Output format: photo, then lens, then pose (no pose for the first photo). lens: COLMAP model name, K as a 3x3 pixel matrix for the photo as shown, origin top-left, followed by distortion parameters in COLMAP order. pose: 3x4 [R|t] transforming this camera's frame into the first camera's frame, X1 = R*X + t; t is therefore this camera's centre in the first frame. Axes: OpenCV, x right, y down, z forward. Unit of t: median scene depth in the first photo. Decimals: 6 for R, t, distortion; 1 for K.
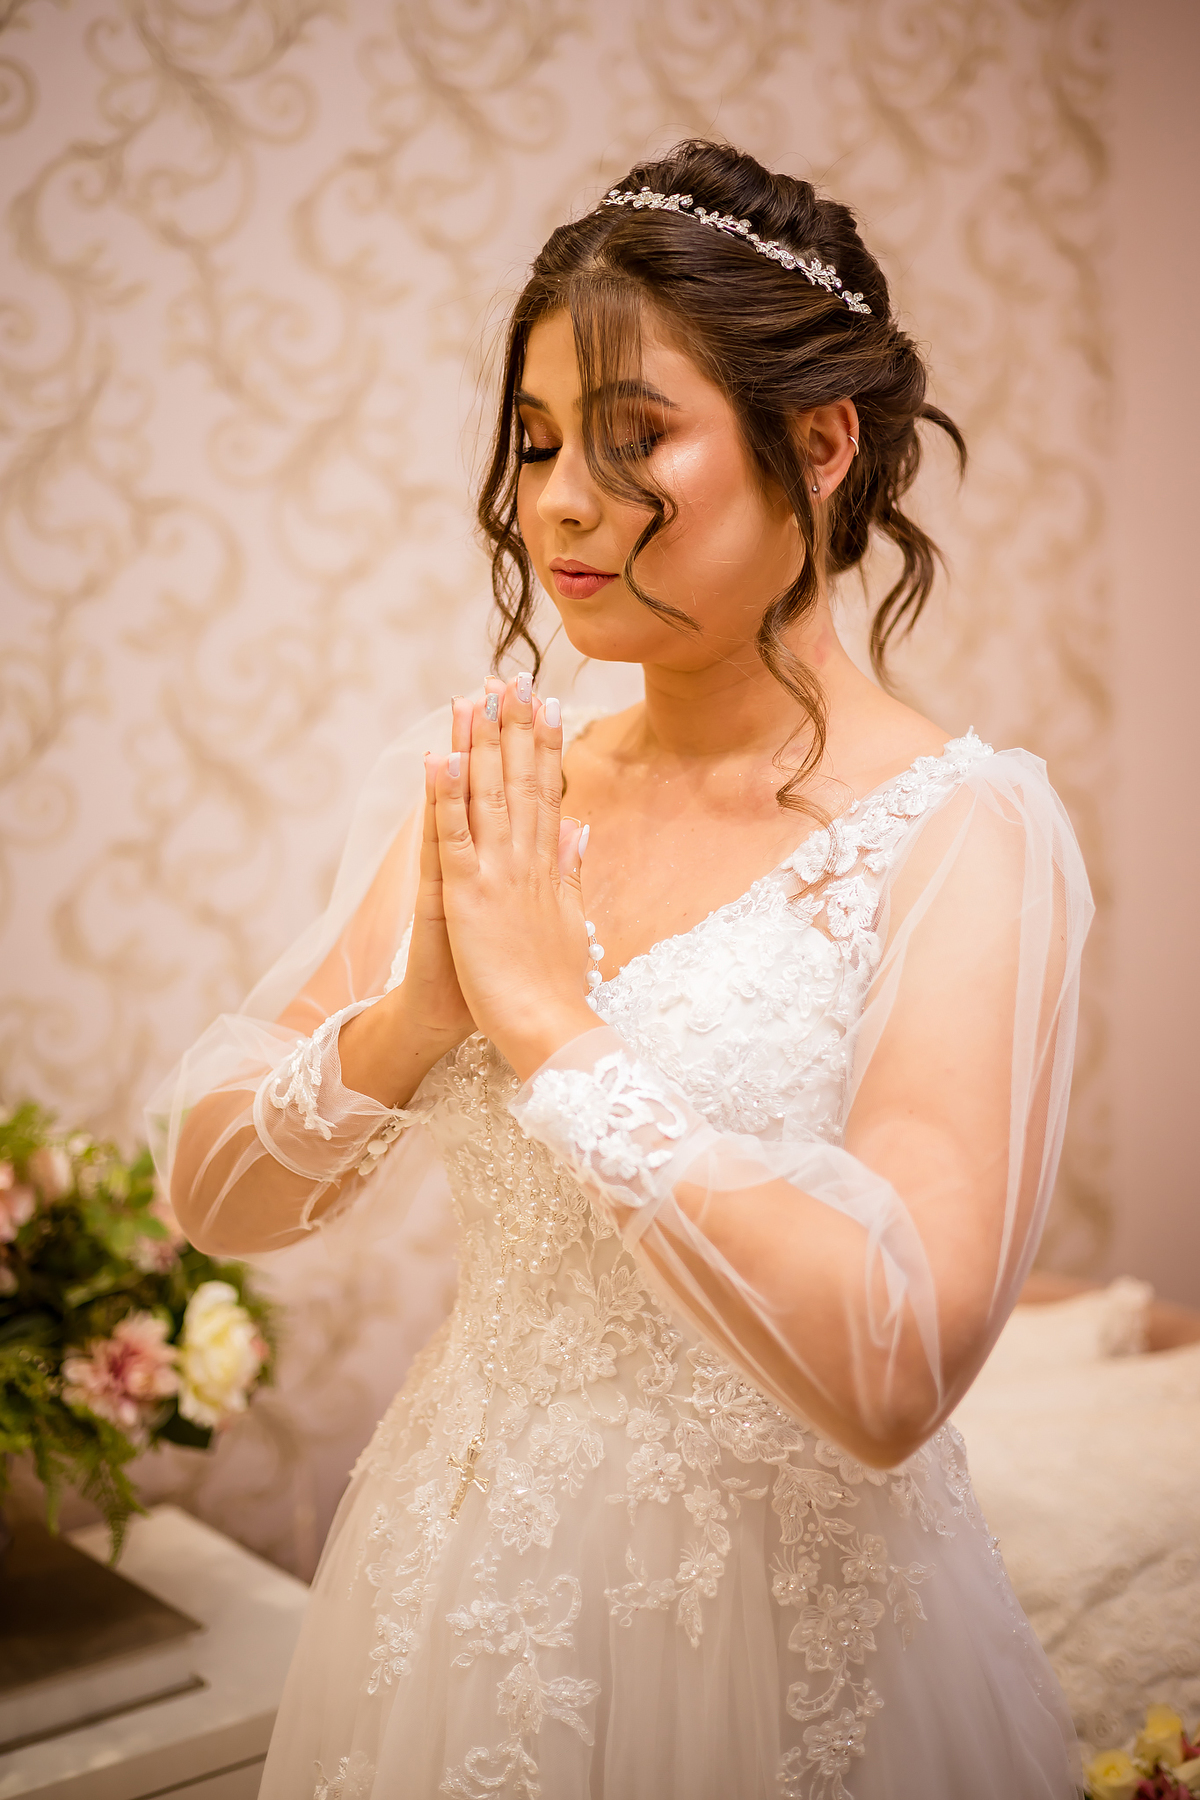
lens RADIAL K [[2259.8, 0, 600.0], [0, 2259.8, 900.0], [0, 0, 1]] dist [0.009938, -0.003070]
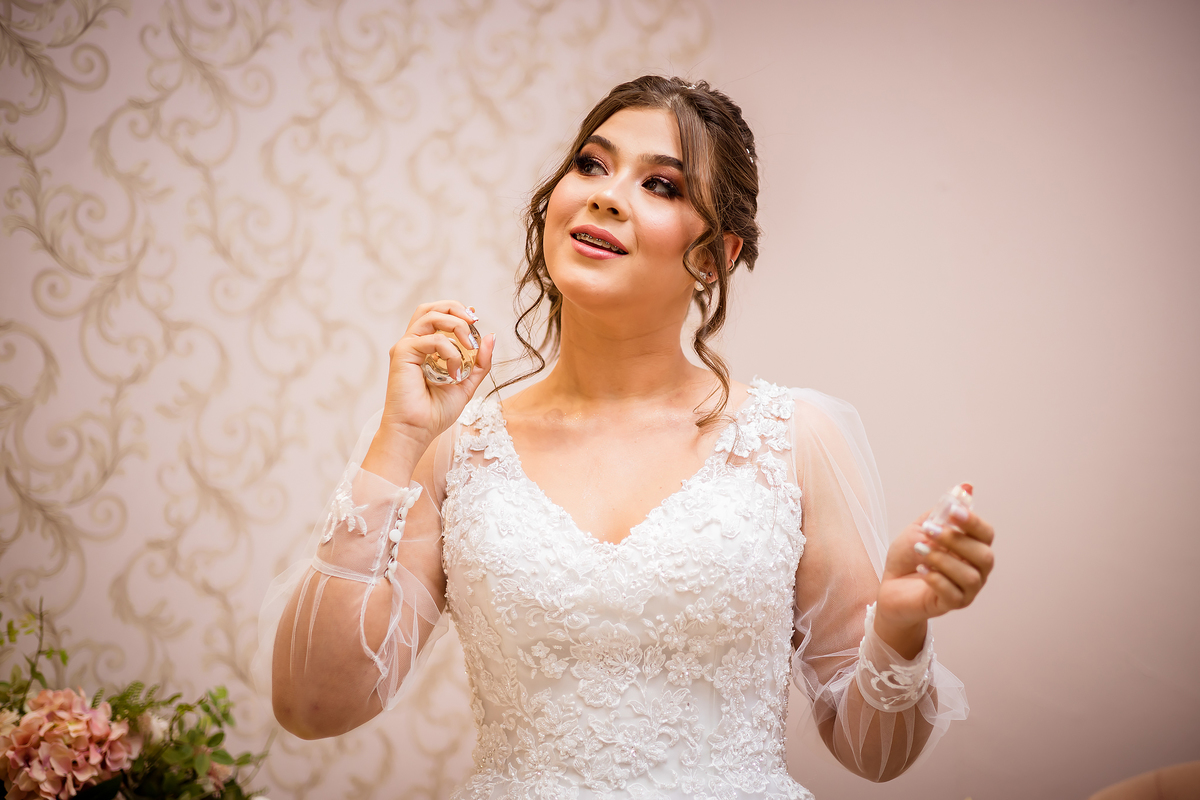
lens RADIAL K [[1506.5, 0, 600.0], [0, 1506.5, 400.0], [0, 0, 1]] dist [0.009938, -0.003070]
pose [[0.978972, 0.032220, 0.201436, -0.118479], [-0.004594, 0.990680, -0.136135, 0.017585], [-0.203945, 0.132346, 0.969995, -0.066616]]
